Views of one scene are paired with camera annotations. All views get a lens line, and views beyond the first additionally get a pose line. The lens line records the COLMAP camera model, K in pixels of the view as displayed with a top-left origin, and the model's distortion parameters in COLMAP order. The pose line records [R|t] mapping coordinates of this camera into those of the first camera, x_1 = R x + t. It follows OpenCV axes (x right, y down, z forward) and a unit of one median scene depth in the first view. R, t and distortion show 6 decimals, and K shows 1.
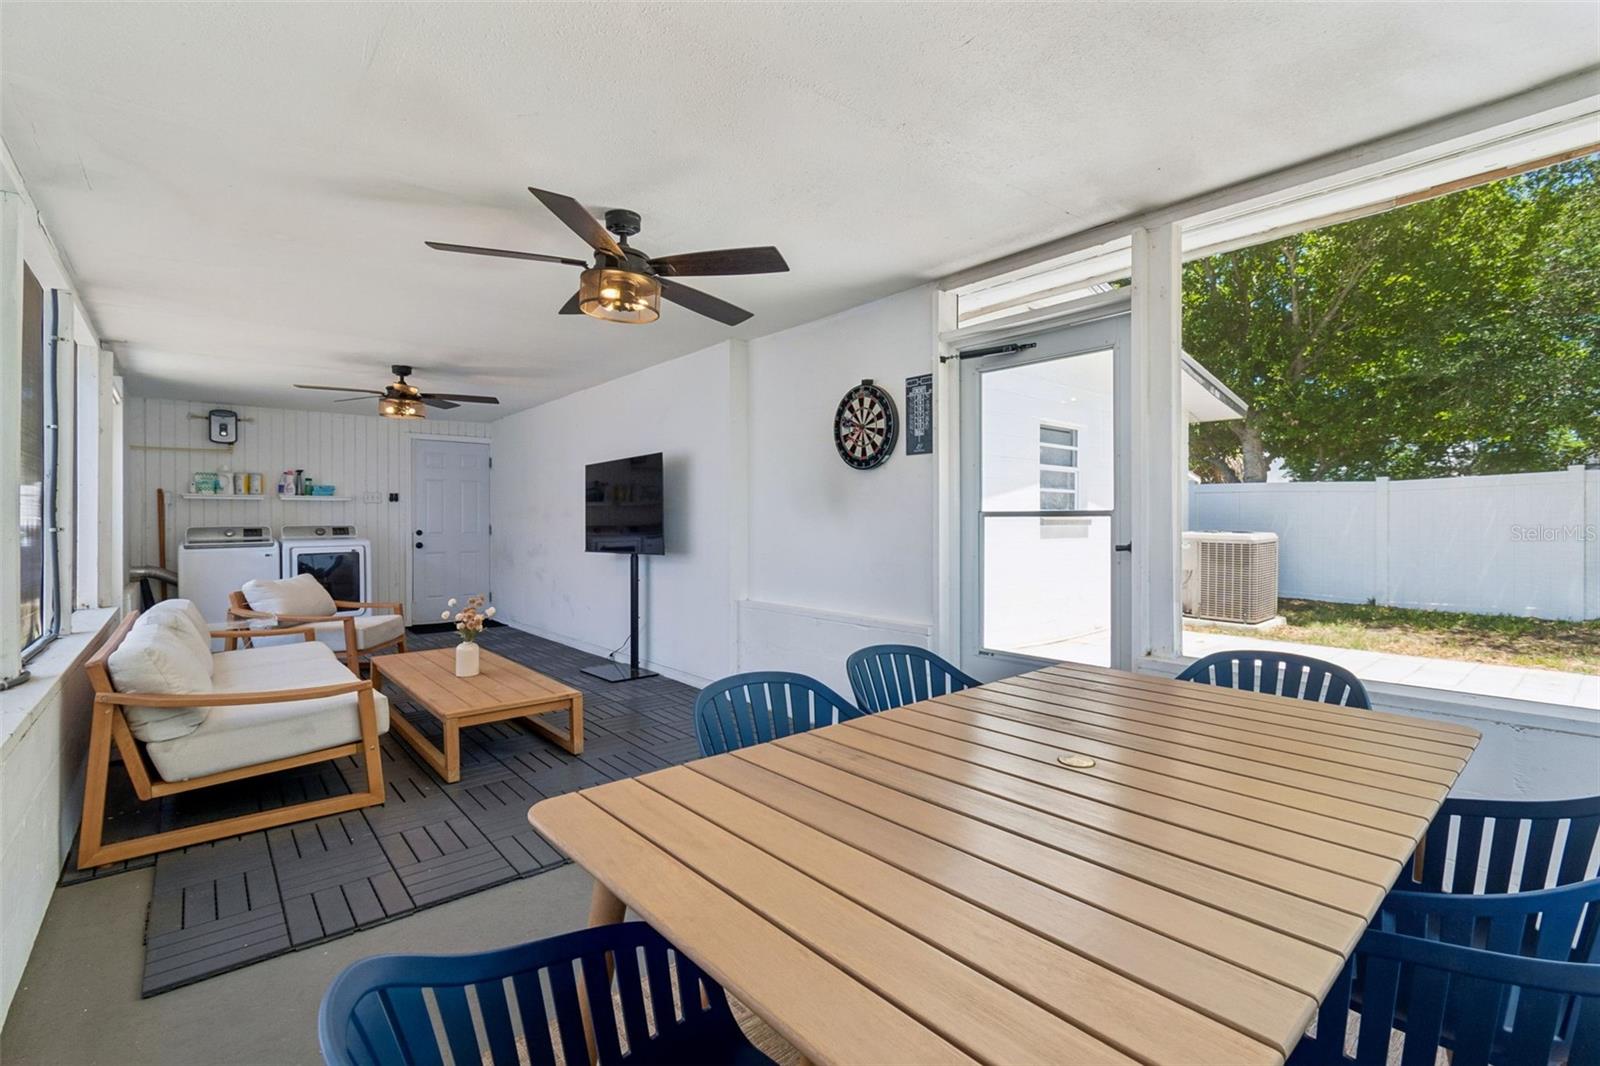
lens RADIAL K [[709.1, 0, 803.0], [0, 709.1, 523.7], [0, 0, 1]] dist [0.001329, -0.000431]
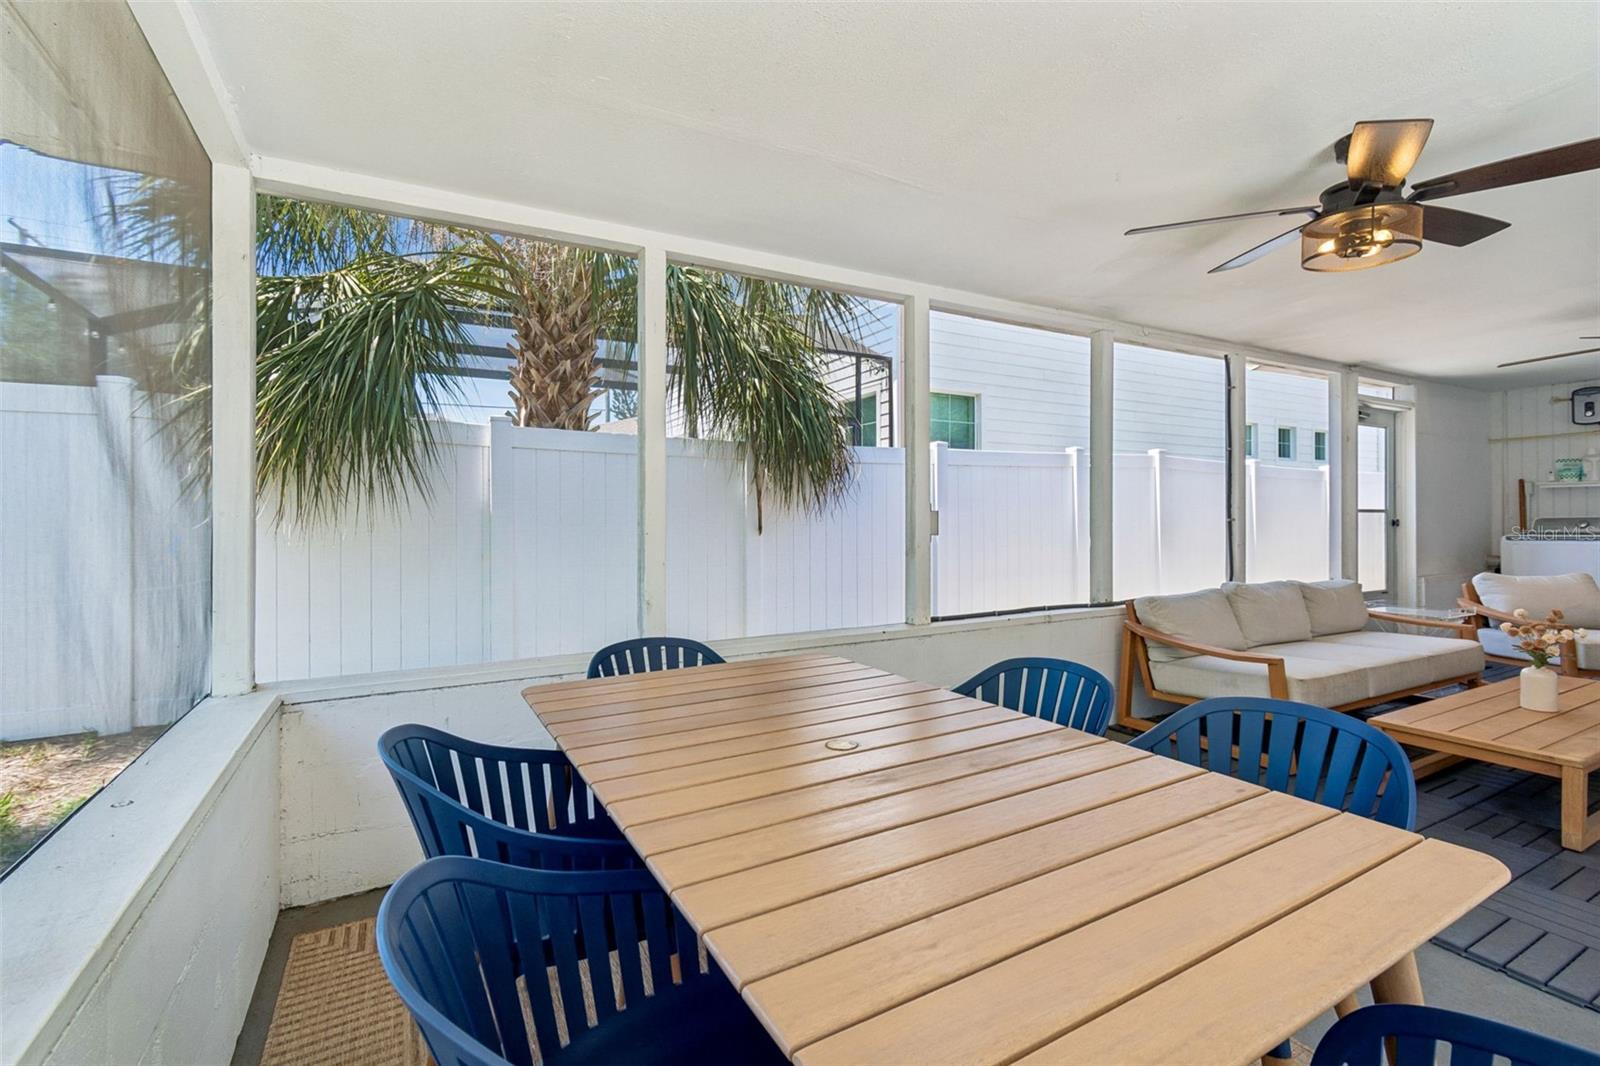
lens RADIAL K [[709.1, 0, 803.0], [0, 709.1, 523.7], [0, 0, 1]] dist [0.001329, -0.000431]
pose [[-0.196348, -0.002397, -0.980531, 0.259969], [0.009846, 0.999942, -0.004416, 0.006314], [0.980485, -0.010521, -0.196313, 0.213187]]
